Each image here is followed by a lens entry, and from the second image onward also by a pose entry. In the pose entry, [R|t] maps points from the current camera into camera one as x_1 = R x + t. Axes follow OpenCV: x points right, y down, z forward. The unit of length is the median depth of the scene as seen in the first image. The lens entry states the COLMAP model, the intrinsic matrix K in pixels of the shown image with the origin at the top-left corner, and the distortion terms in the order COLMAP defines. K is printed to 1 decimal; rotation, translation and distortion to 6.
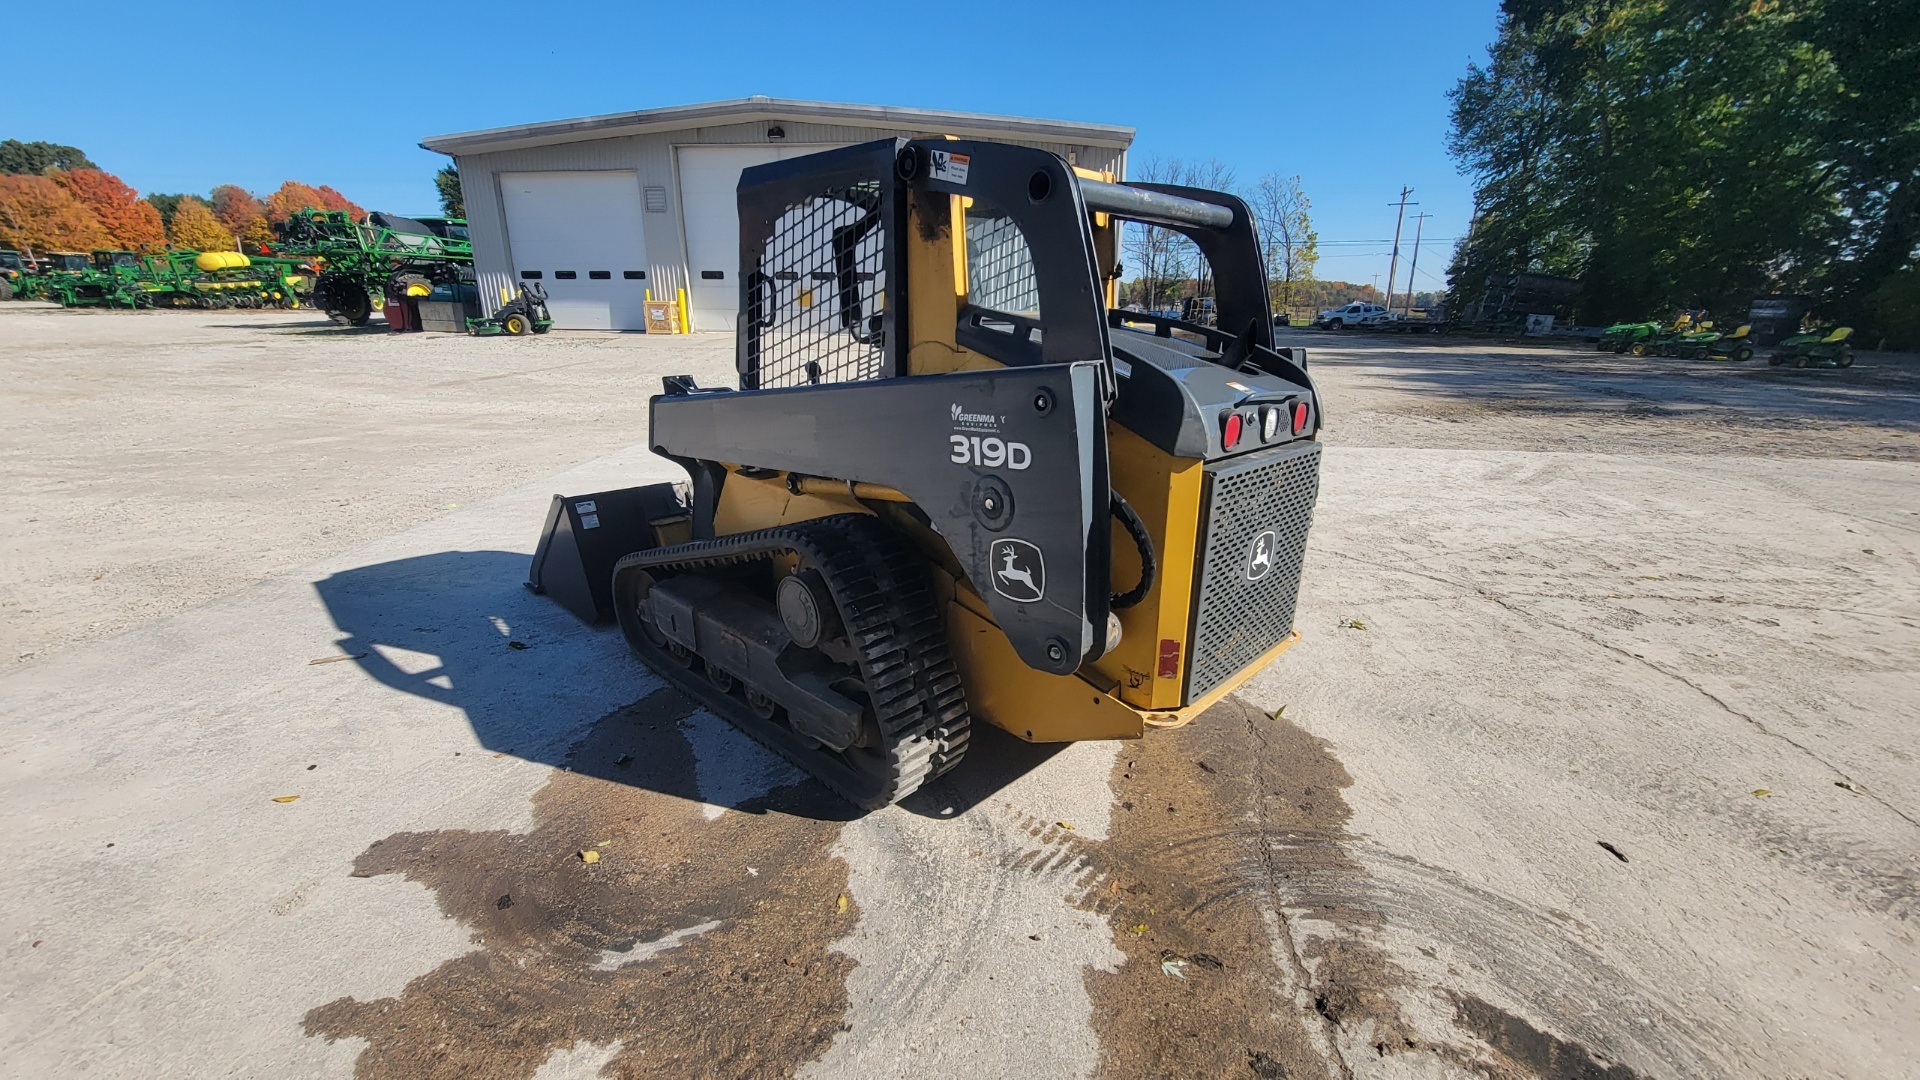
lens RADIAL K [[758.7, 0, 959.9], [0, 758.7, 552.1], [0, 0, 1]] dist [-0.004445, -0.000154]
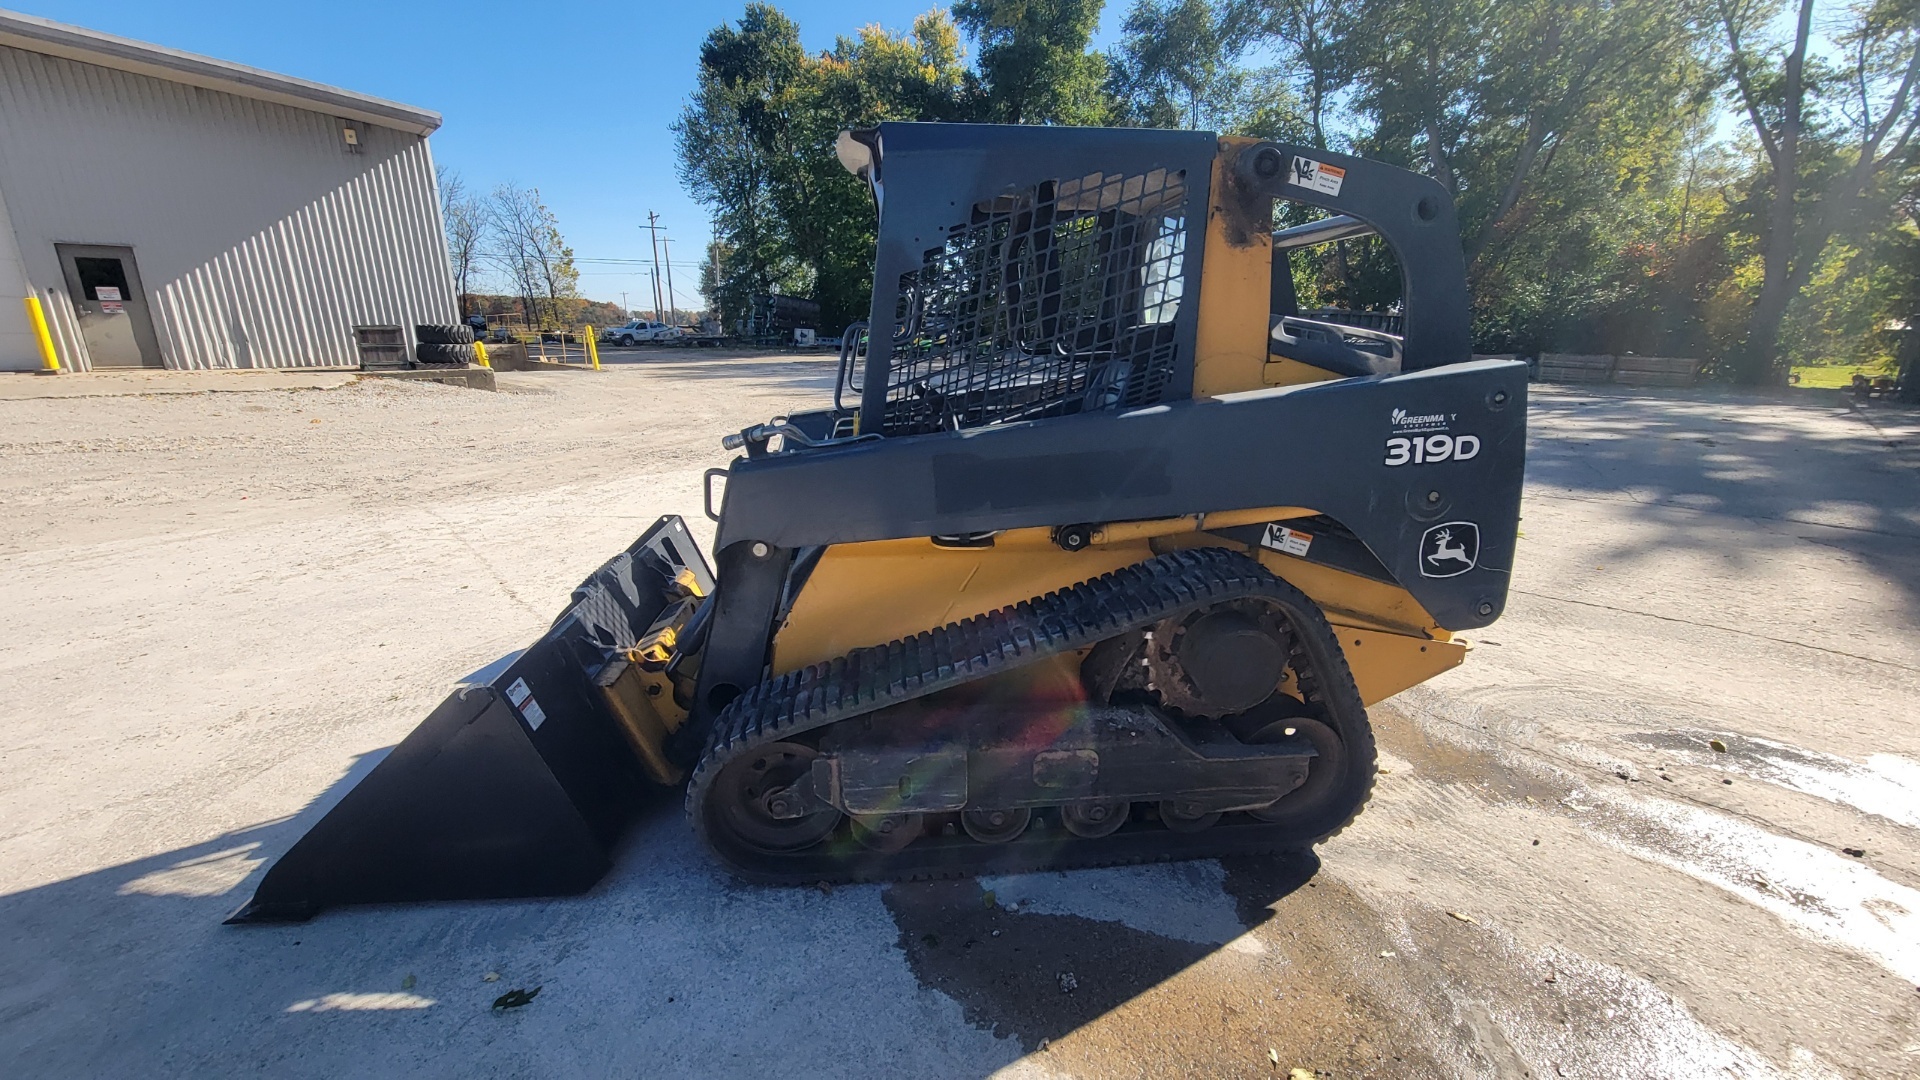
lens RADIAL K [[763.3, 0, 949.3], [0, 763.3, 552.9], [0, 0, 1]] dist [0.000623, 0.000516]
pose [[0.664930, -0.218973, 0.714086, -1.172527], [0.234363, 0.968943, 0.078894, -0.224216], [-0.709184, 0.114896, 0.695598, 0.710251]]
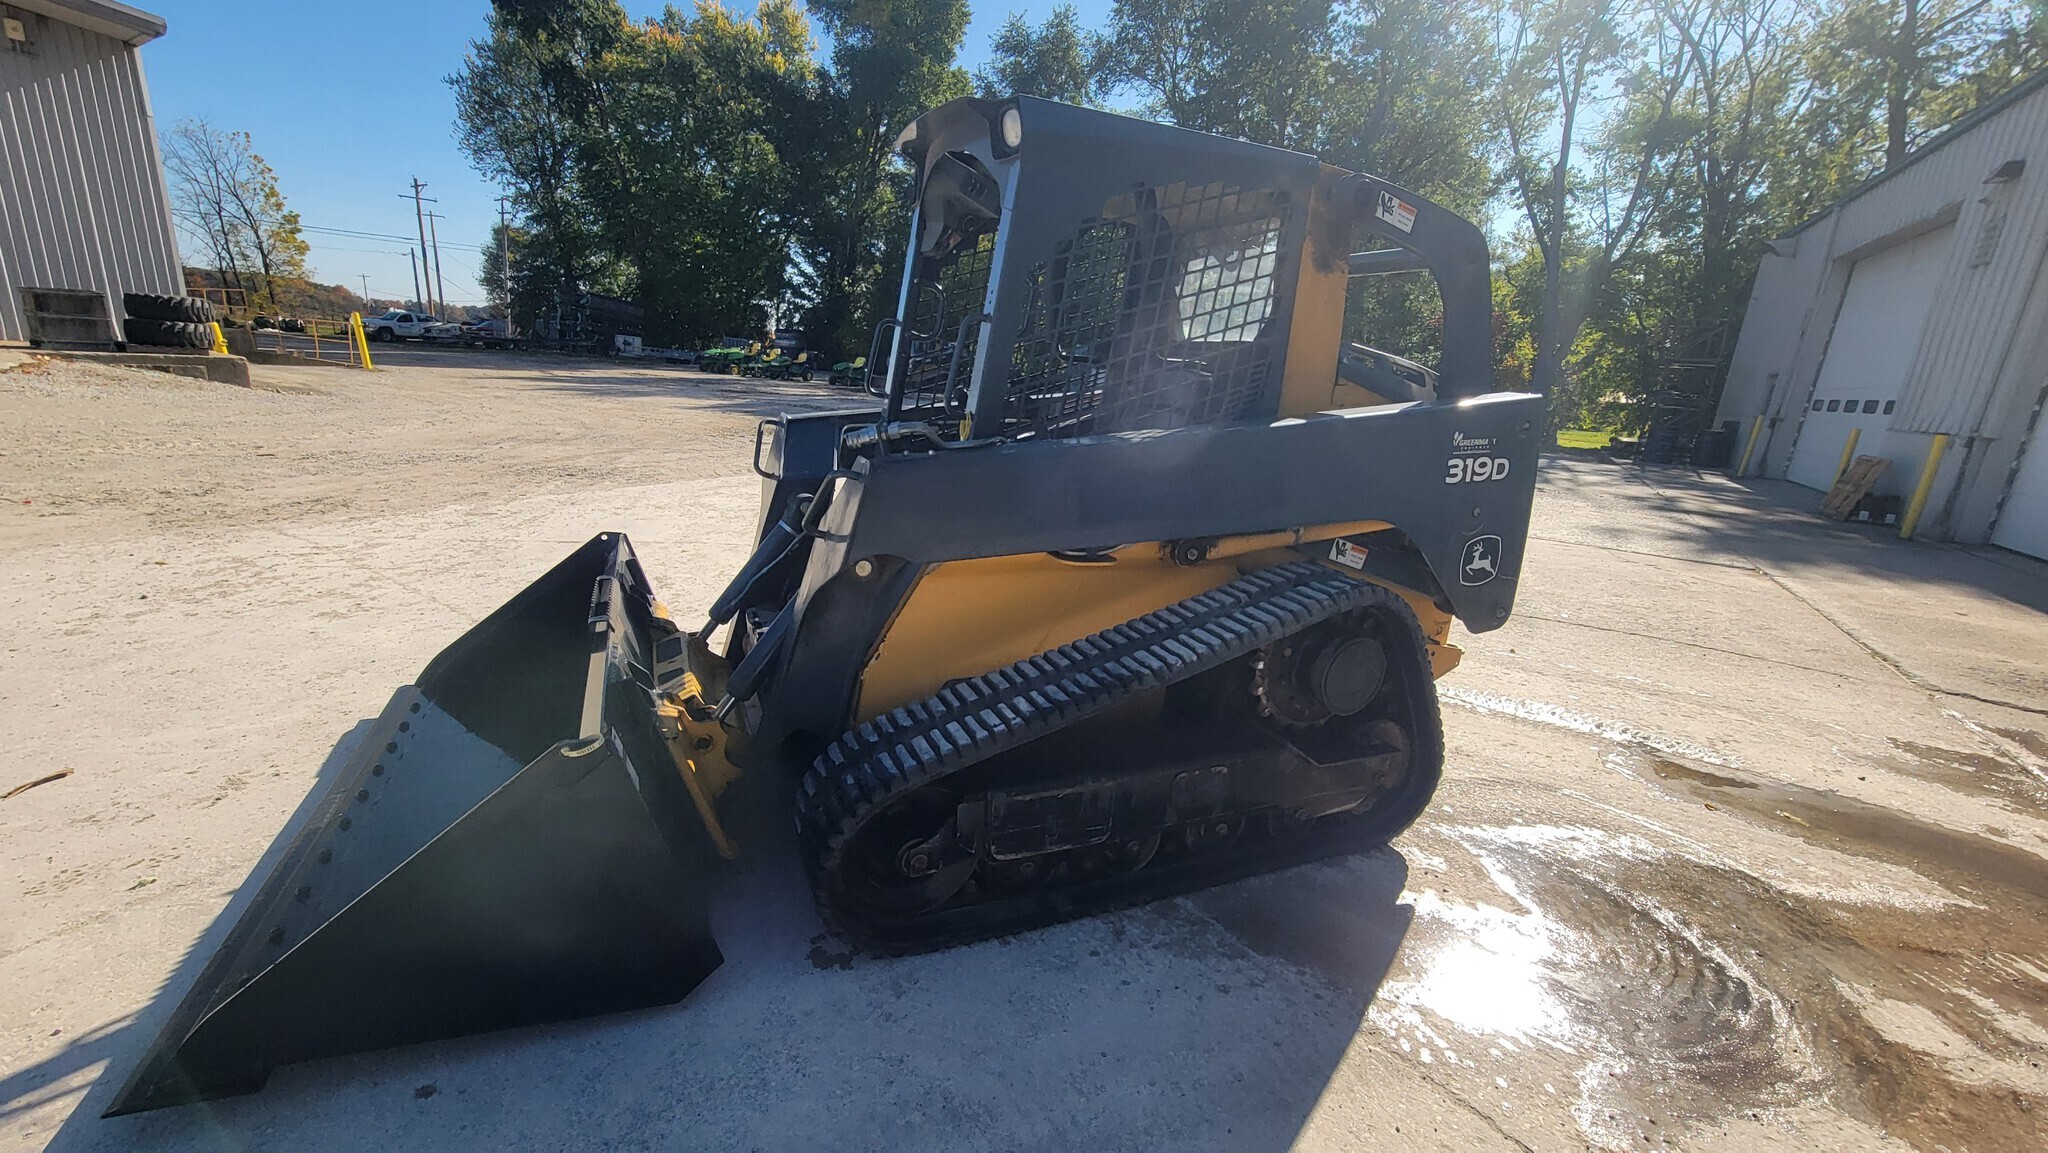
lens RADIAL K [[827.2, 0, 1016.5], [0, 827.2, 580.3], [0, 0, 1]] dist [-0.003146, 0.000138]
pose [[0.439700, -0.211577, 0.872868, -1.412387], [0.221185, 0.967434, 0.123079, -0.272944], [-0.870483, 0.138948, 0.472178, 0.992544]]
